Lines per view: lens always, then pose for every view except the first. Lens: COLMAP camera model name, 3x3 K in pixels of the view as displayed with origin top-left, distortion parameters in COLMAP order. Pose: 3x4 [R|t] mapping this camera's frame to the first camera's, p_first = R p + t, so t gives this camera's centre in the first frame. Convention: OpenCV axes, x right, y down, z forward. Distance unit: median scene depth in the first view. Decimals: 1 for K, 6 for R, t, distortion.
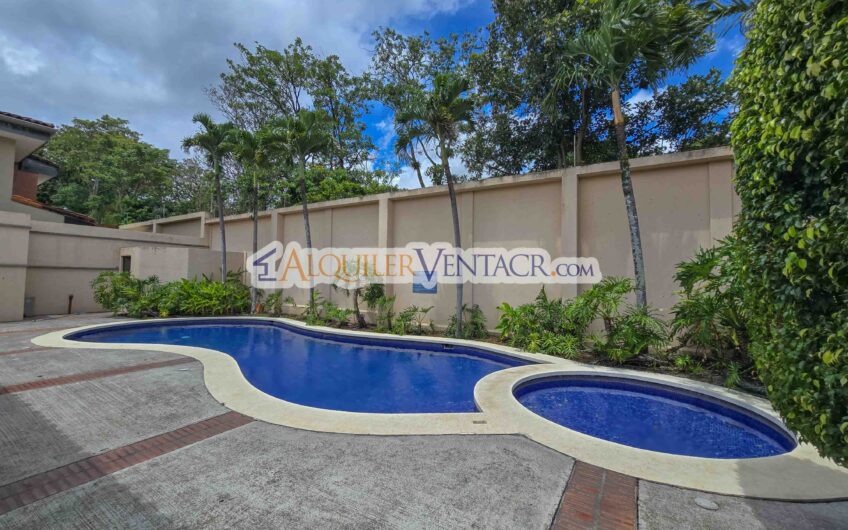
lens RADIAL K [[347.6, 0, 424.4], [0, 347.6, 259.2], [0, 0, 1]] dist [-0.003456, 0.001448]
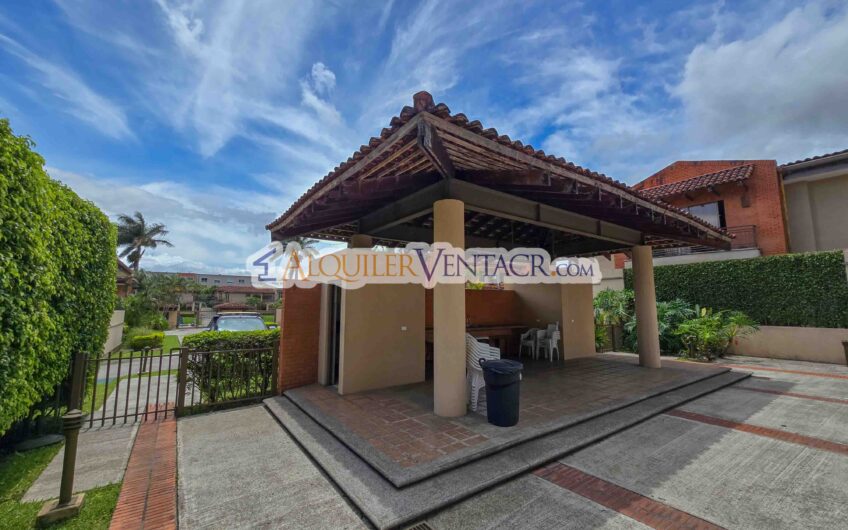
lens RADIAL K [[347.6, 0, 428.3], [0, 347.6, 265.6], [0, 0, 1]] dist [-0.003456, 0.001448]
pose [[-0.378664, -0.125814, -0.916943, 0.254646], [0.045453, 0.986994, -0.154197, -0.000689], [0.924417, -0.100067, -0.368021, 0.579681]]
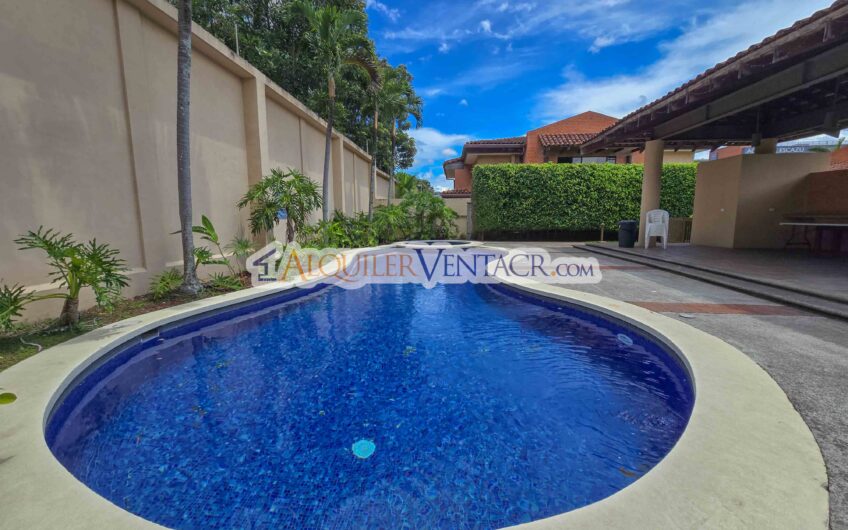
lens RADIAL K [[347.6, 0, 426.7], [0, 347.6, 261.8], [0, 0, 1]] dist [-0.003456, 0.001448]
pose [[-0.471158, -0.120938, 0.873719, -2.385511], [-0.039168, 0.992447, 0.116250, 0.214651], [-0.881179, 0.020550, -0.472336, 2.750280]]
